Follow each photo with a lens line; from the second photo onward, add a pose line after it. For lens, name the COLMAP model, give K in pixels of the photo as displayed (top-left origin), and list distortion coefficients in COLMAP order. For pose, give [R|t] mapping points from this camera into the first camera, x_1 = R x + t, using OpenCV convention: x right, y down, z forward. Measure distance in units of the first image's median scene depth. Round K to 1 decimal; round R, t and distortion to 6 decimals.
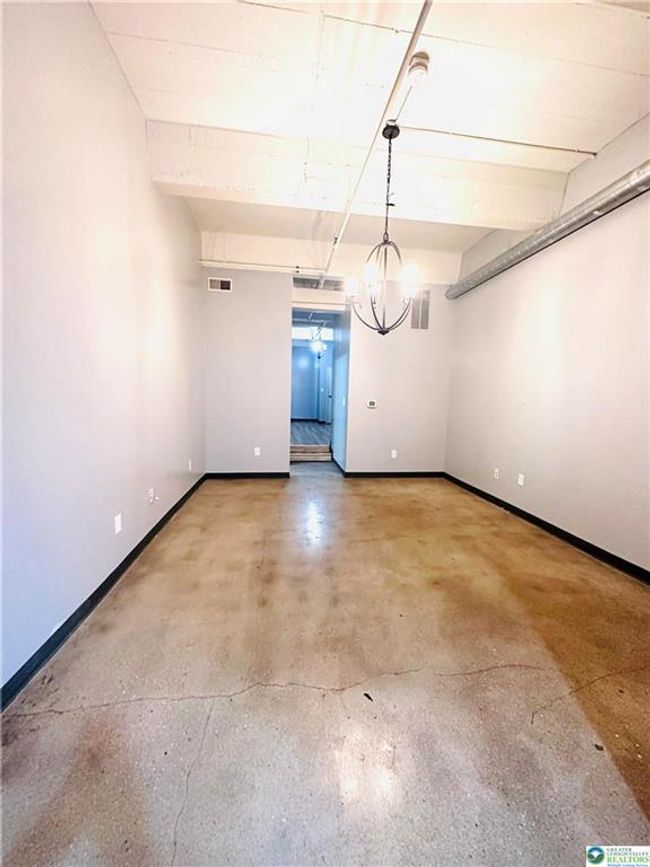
lens RADIAL K [[343.7, 0, 326.2], [0, 343.7, 431.6], [0, 0, 1]] dist [-0.001798, 0.000291]
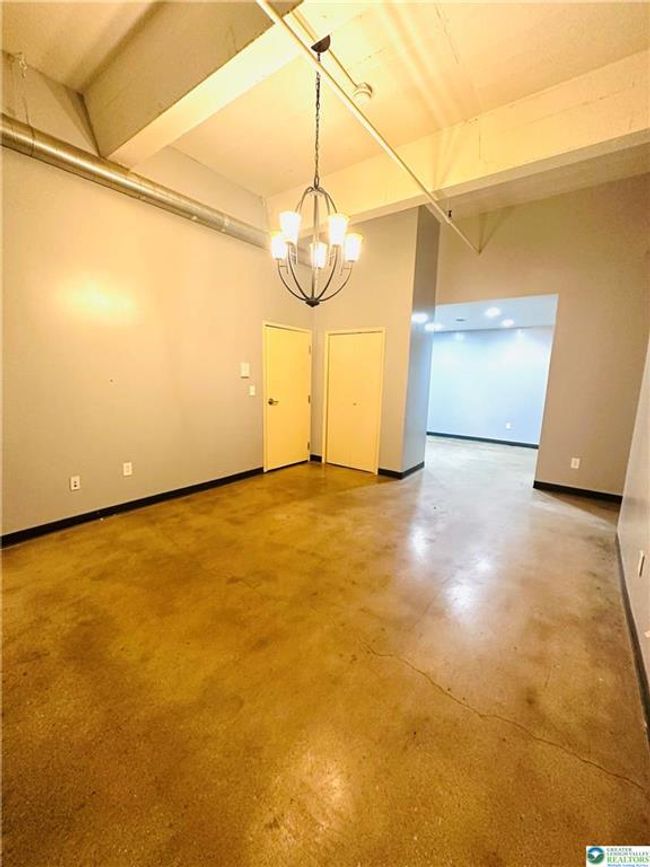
lens RADIAL K [[343.1, 0, 325.0], [0, 343.1, 433.5], [0, 0, 1]] dist [-0.000074, 0.000067]
pose [[-0.707995, -0.164332, 0.686832, -0.415866], [0.033143, 0.963747, 0.264750, -0.183099], [-0.705440, 0.210205, -0.676882, 1.419133]]
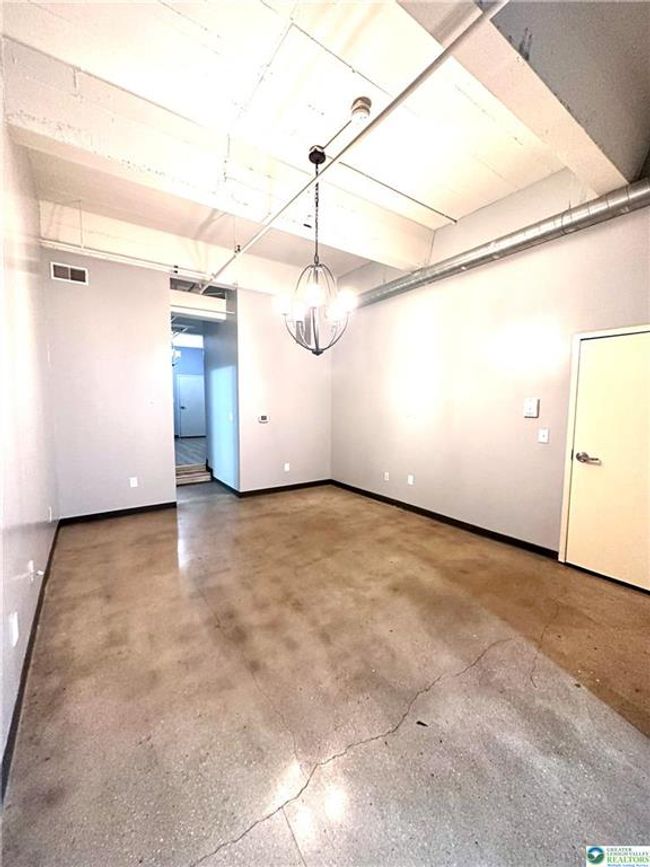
lens RADIAL K [[343.7, 0, 326.2], [0, 343.7, 431.6], [0, 0, 1]] dist [-0.001798, 0.000291]
pose [[0.889673, -0.058959, 0.452777, -0.248698], [0.066437, 0.997790, -0.000616, -0.050636], [-0.451740, 0.030630, 0.891624, 0.089655]]
